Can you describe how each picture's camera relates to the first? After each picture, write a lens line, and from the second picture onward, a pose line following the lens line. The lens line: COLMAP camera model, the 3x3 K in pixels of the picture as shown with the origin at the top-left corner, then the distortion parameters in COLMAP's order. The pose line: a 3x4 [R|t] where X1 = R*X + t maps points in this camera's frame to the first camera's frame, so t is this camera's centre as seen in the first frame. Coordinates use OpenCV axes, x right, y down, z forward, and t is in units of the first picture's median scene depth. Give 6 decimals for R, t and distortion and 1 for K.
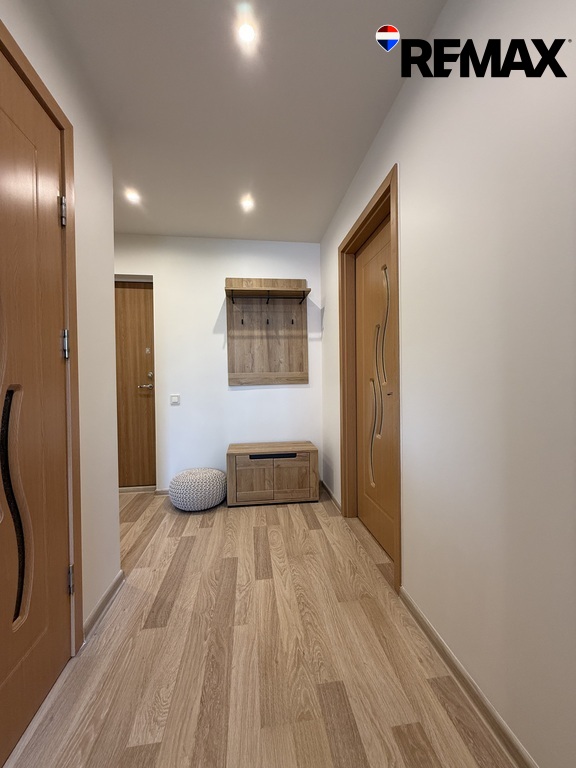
lens RADIAL K [[306.8, 0, 287.3], [0, 306.8, 381.8], [0, 0, 1]] dist [-0.000076, 0.000020]
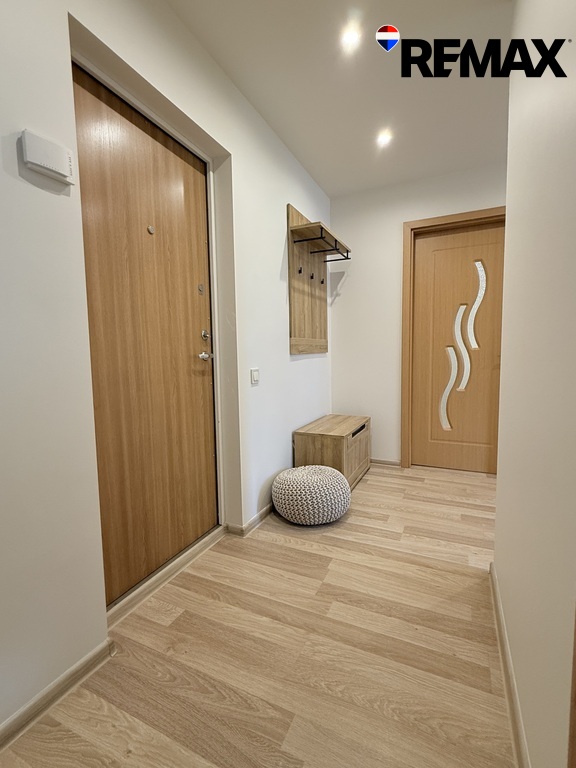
lens RADIAL K [[358.1, 0, 288.0], [0, 358.1, 384.0], [0, 0, 1]] dist [-0.000427, -0.000090]
pose [[0.531502, -0.066960, 0.844406, -1.058386], [0.013687, 0.997419, 0.070479, 0.025769], [-0.846946, -0.025903, 0.531047, 0.619477]]
